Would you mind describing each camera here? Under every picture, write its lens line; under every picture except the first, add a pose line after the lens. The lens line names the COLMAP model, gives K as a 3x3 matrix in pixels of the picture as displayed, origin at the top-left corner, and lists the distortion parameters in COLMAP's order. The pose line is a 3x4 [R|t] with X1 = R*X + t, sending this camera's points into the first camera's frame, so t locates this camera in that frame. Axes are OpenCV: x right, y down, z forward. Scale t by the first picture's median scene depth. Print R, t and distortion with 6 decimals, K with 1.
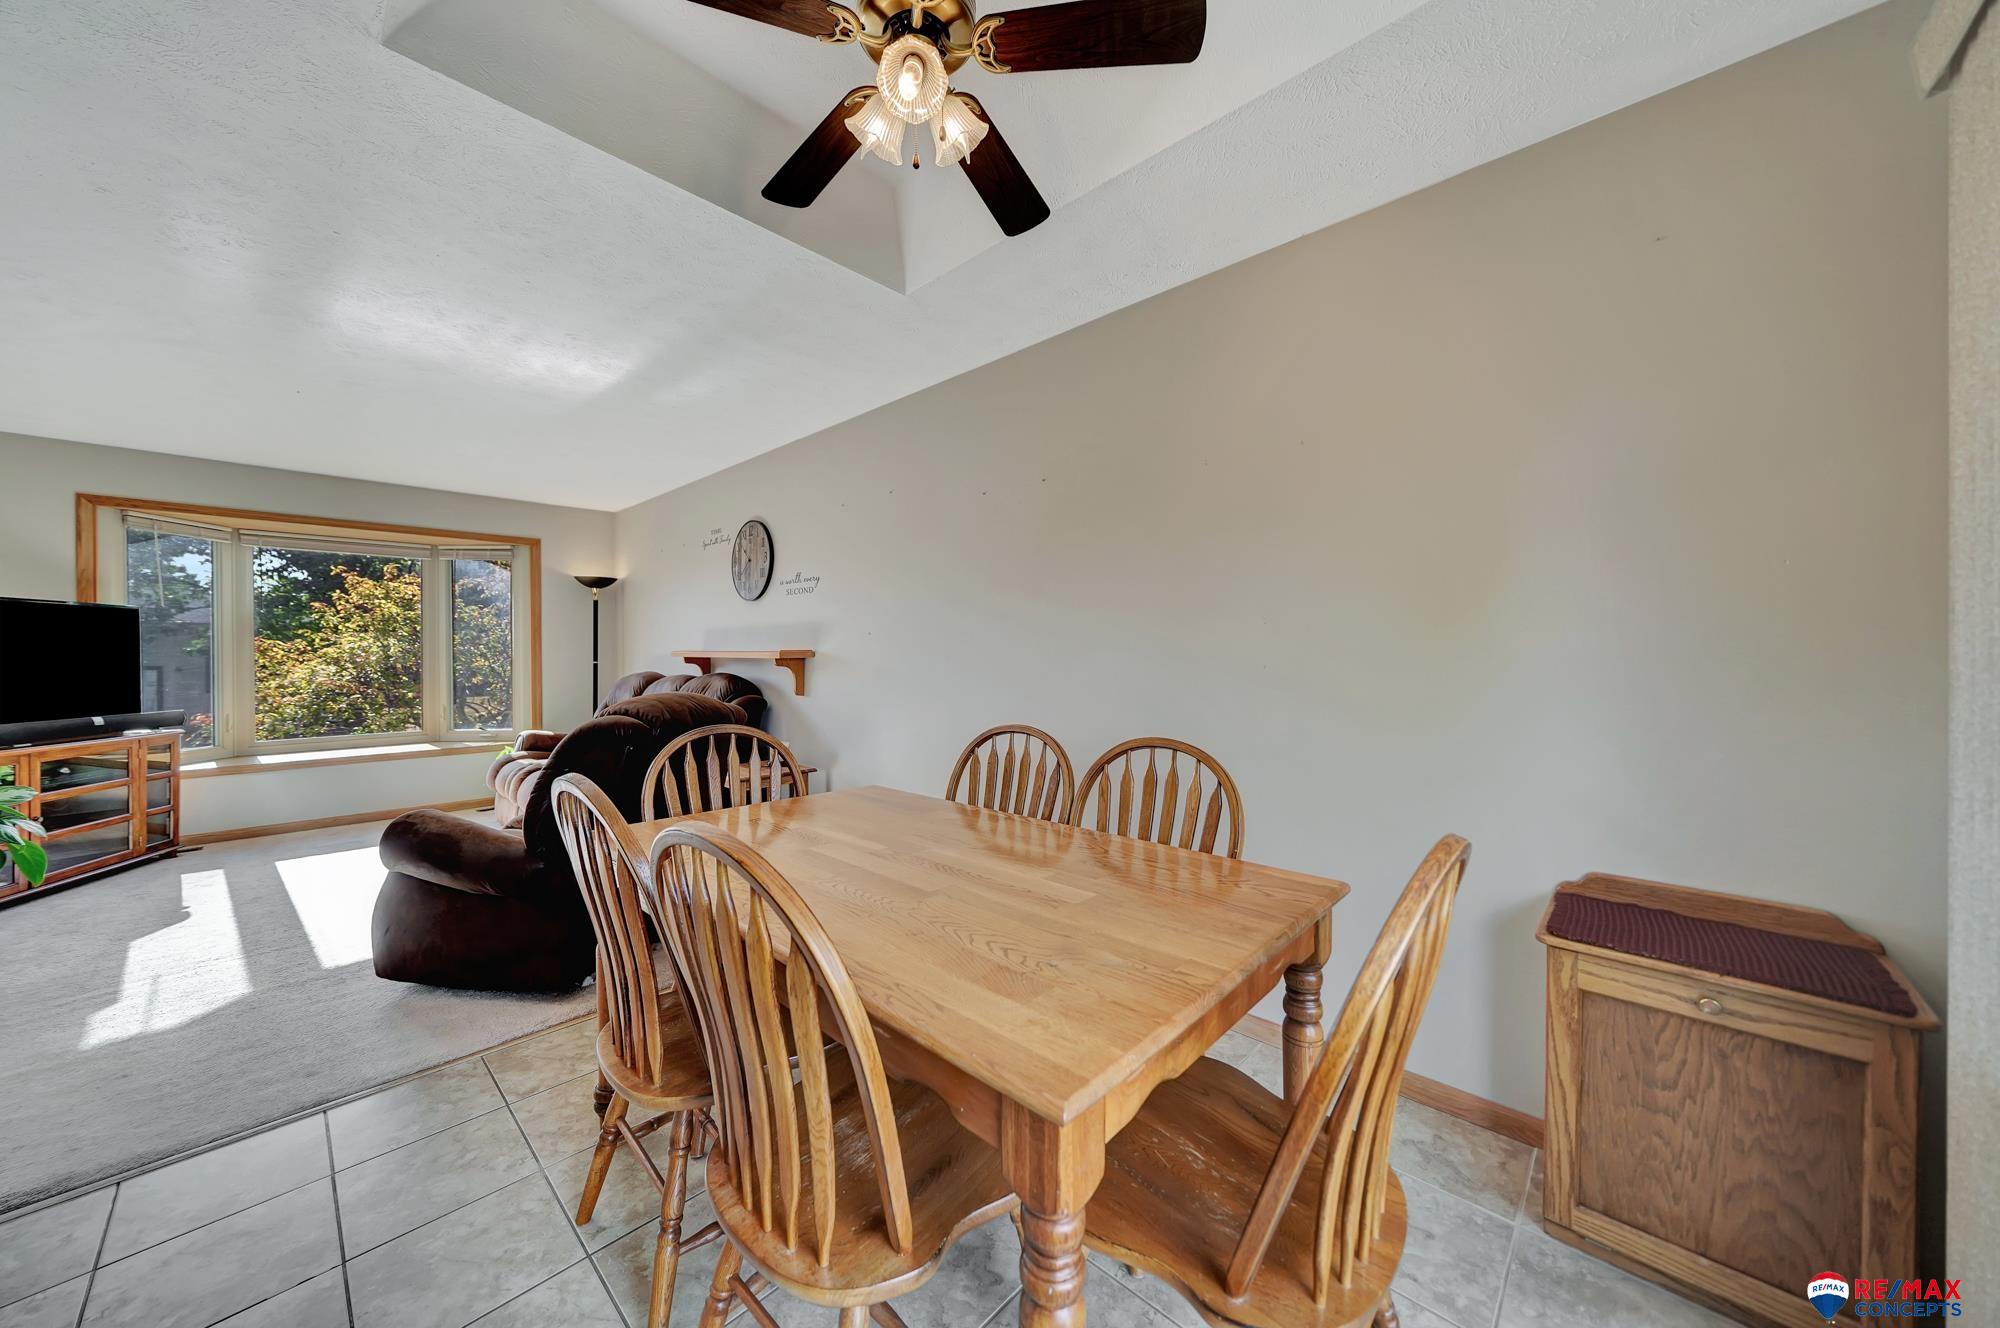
lens RADIAL K [[688.8, 0, 1000.8], [0, 688.8, 653.5], [0, 0, 1]] dist [-0.000908, -0.000120]
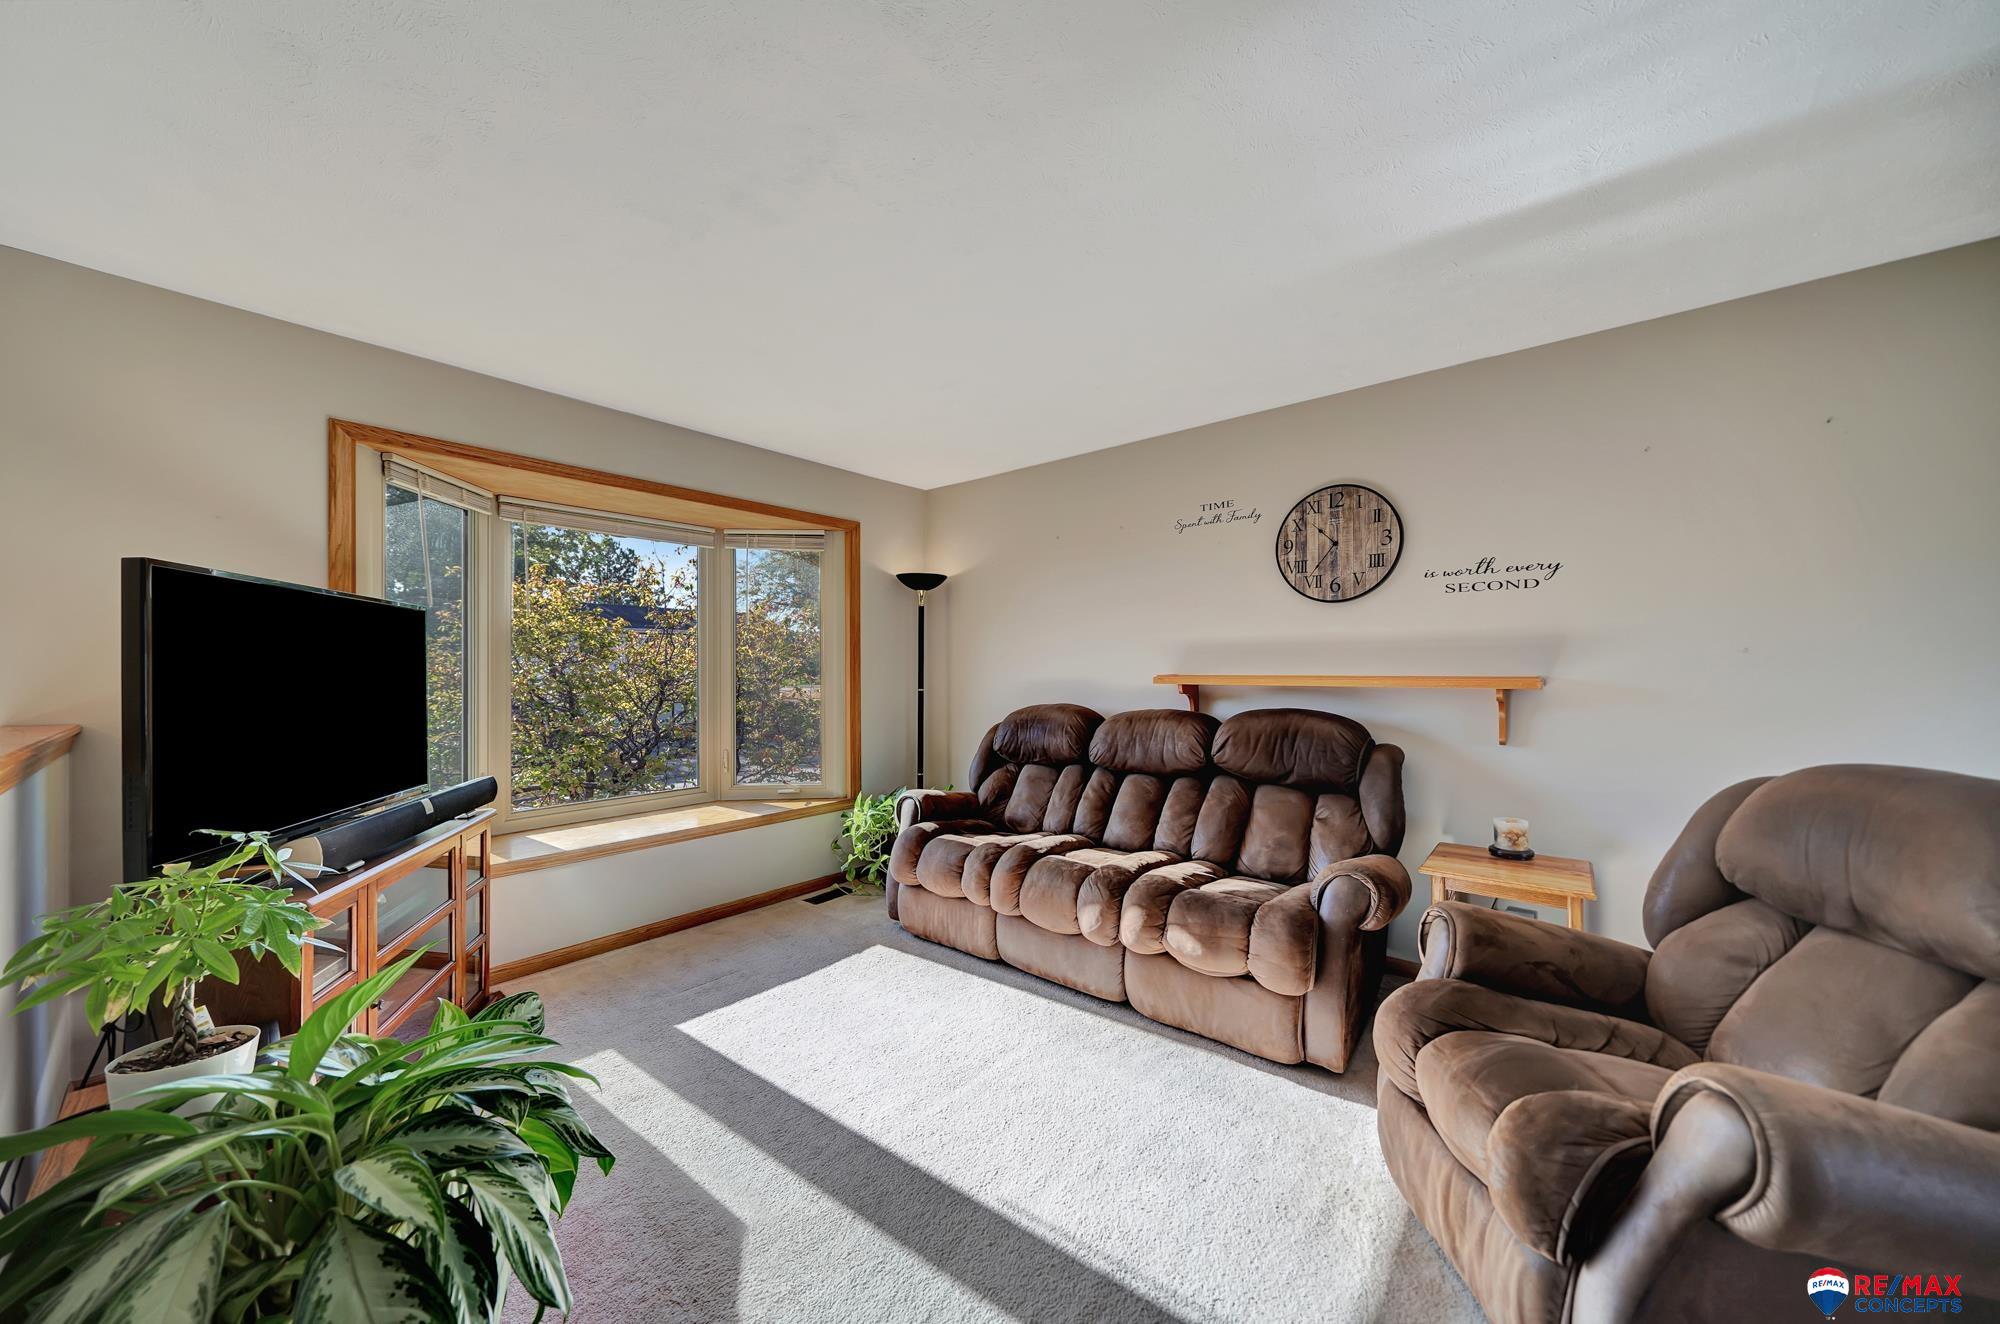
lens RADIAL K [[689.9, 0, 995.4], [0, 689.9, 667.9], [0, 0, 1]] dist [-0.001538, -0.000167]
pose [[0.998615, -0.002833, 0.052545, -0.760075], [0.002988, 0.999991, -0.002879, -0.011992], [-0.052536, 0.003032, 0.998614, 0.353485]]
